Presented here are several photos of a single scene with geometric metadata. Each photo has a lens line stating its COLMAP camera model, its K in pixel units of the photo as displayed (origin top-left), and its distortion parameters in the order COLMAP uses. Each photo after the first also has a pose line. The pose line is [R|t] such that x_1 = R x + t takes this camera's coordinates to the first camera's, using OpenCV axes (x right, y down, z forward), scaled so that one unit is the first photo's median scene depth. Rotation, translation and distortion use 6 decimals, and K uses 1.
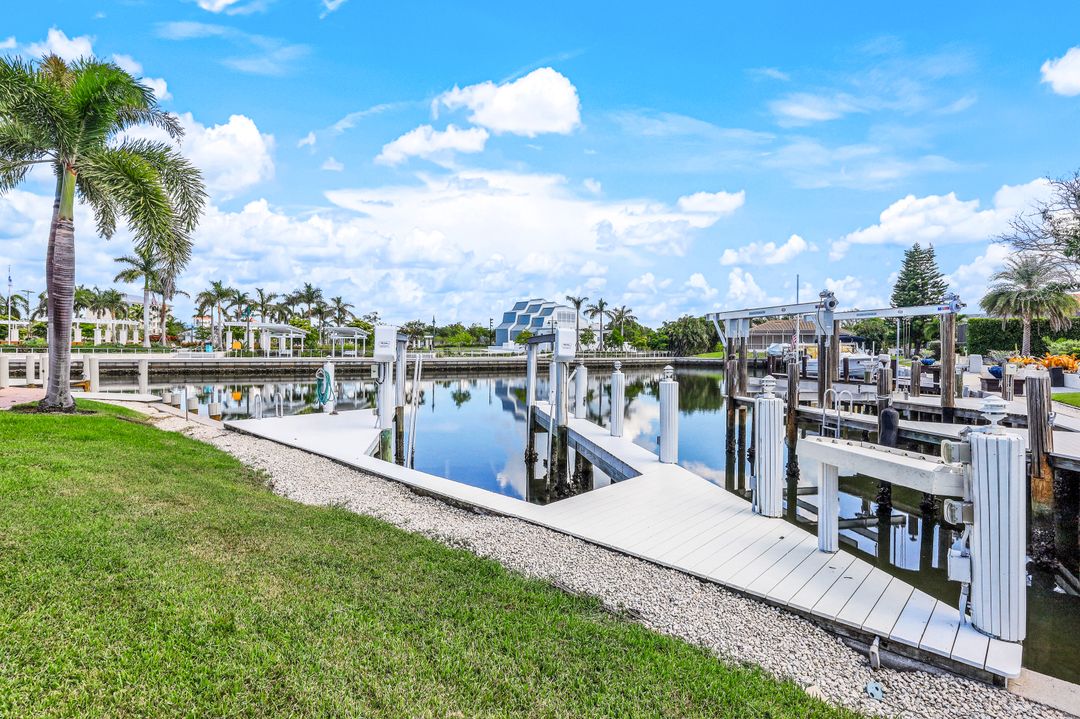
lens RADIAL K [[531.3, 0, 541.3], [0, 531.3, 349.0], [0, 0, 1]] dist [-0.000962, 0.000270]
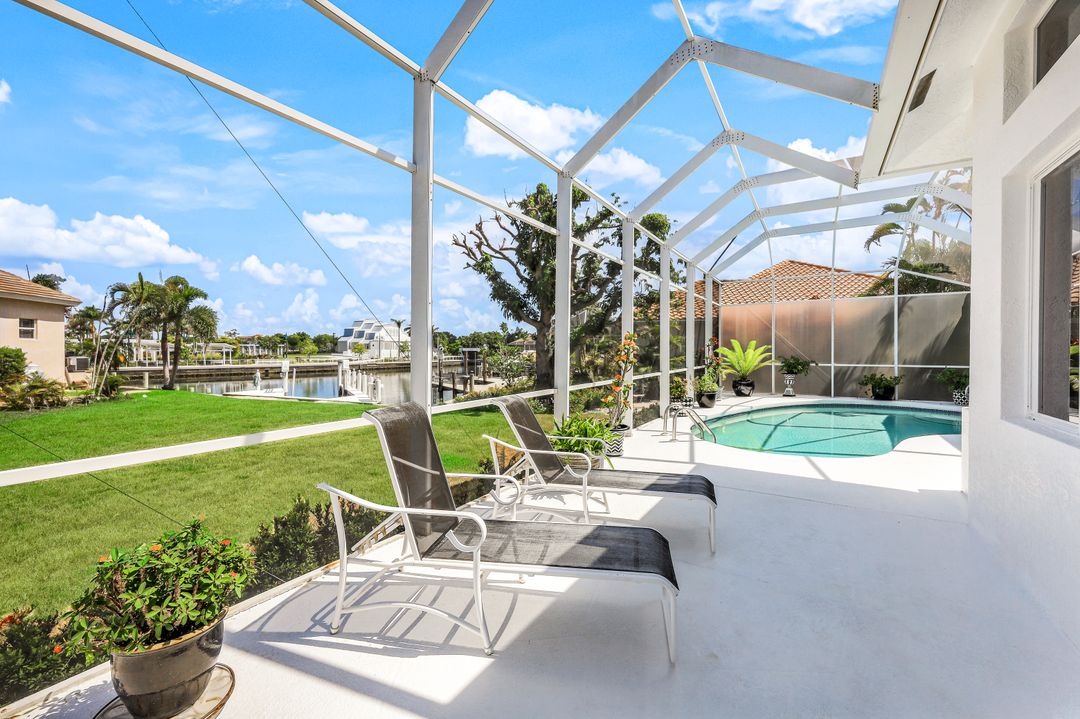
lens RADIAL K [[438.4, 0, 538.8], [0, 438.4, 354.3], [0, 0, 1]] dist [-0.000387, -0.000101]
pose [[0.944424, -0.014320, 0.328419, 0.034051], [0.011318, 0.999875, 0.011051, -0.011416], [-0.328536, -0.006719, 0.944467, -0.243980]]
